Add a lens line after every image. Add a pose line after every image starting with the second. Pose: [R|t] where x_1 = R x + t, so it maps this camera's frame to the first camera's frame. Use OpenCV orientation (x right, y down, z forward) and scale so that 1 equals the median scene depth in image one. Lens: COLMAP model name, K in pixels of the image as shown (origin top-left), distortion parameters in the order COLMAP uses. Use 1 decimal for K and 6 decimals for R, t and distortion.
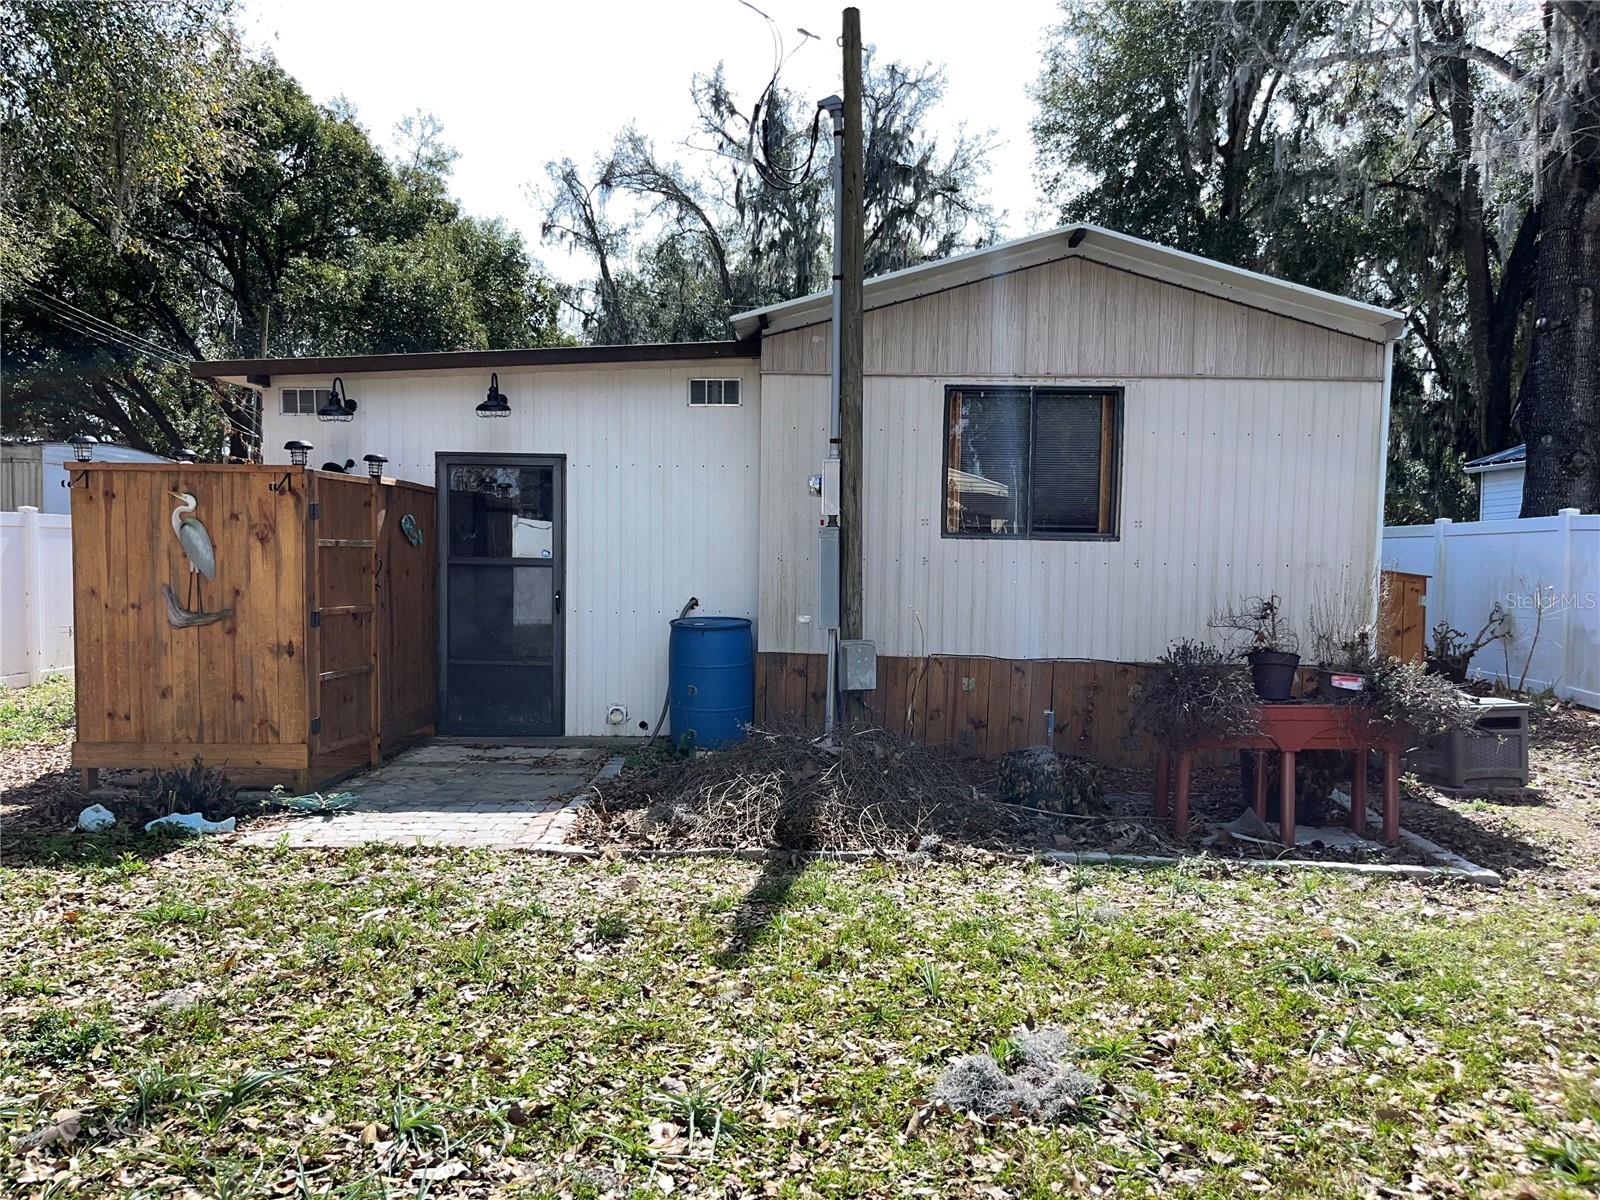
lens RADIAL K [[1243.9, 0, 801.9], [0, 1243.9, 611.7], [0, 0, 1]] dist [-0.000605, -0.002079]
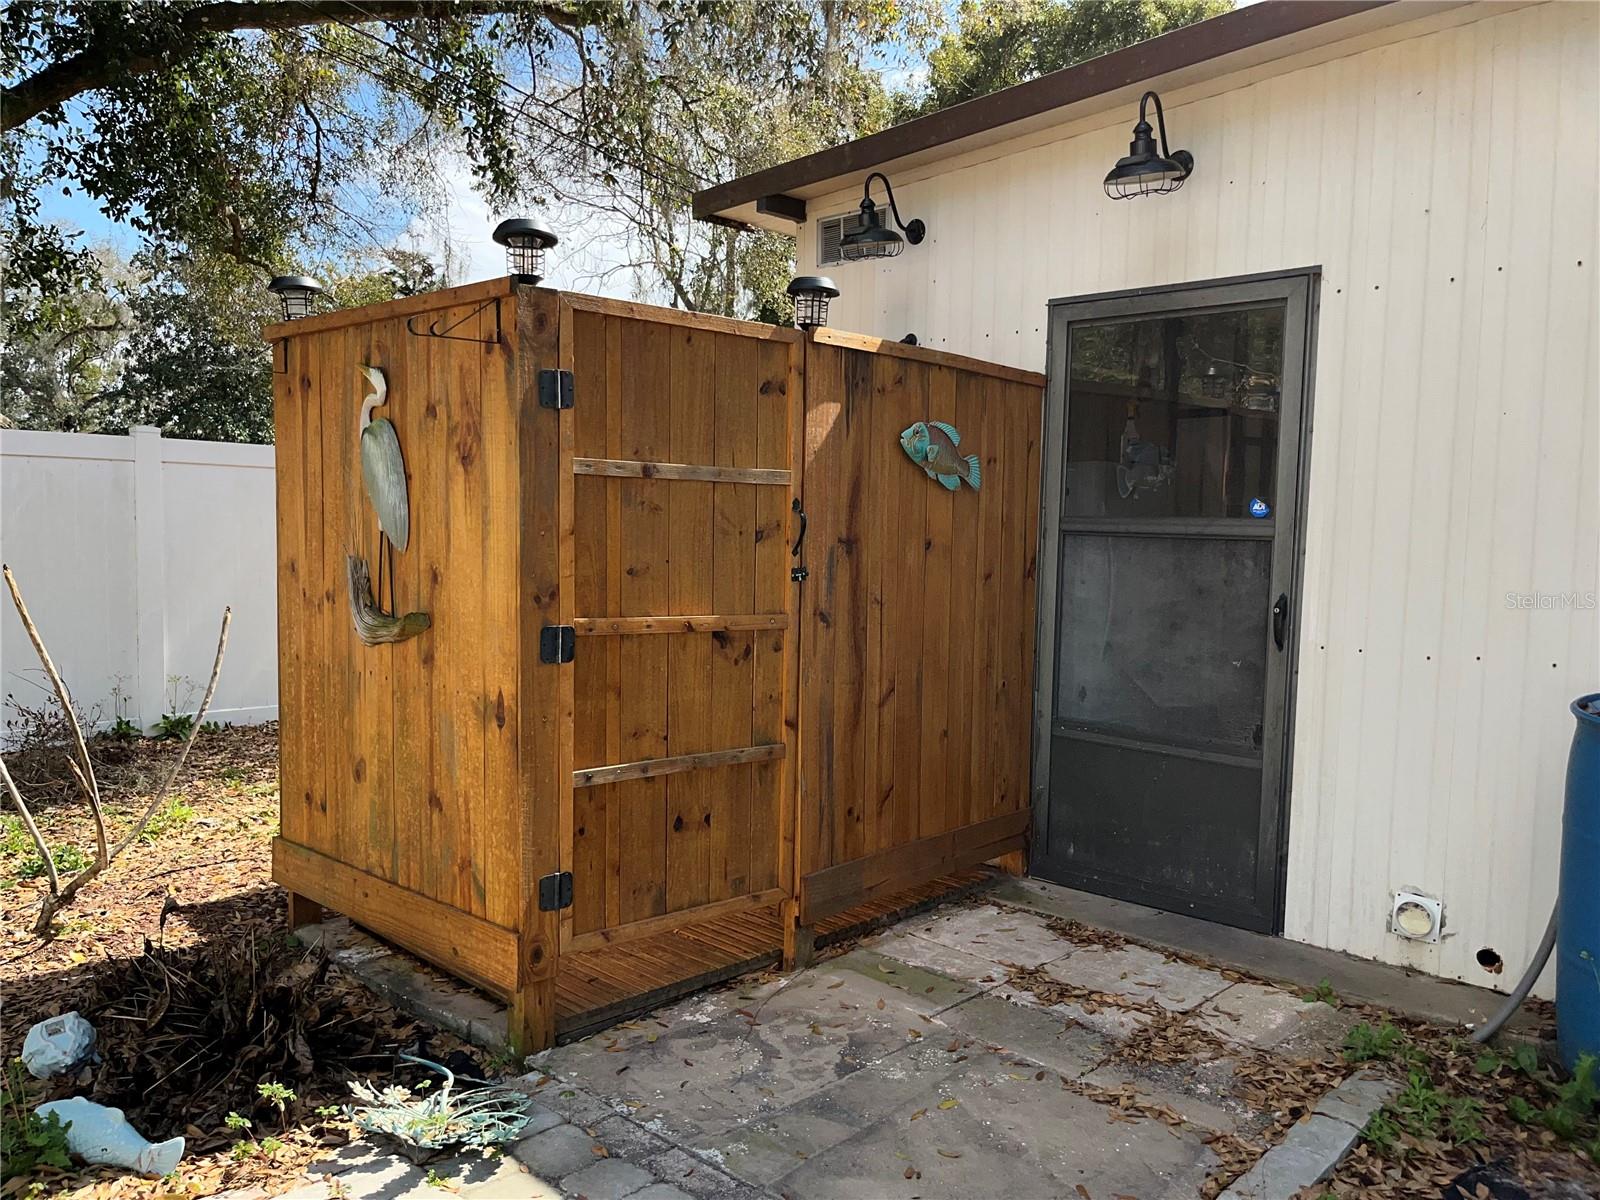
lens RADIAL K [[1243.9, 0, 801.9], [0, 1243.9, 611.7], [0, 0, 1]] dist [-0.000605, -0.002079]
pose [[0.740753, 0.051471, -0.669802, -0.044209], [-0.042492, 0.998654, 0.029749, -0.021759], [0.670432, 0.006424, 0.741943, 0.745485]]
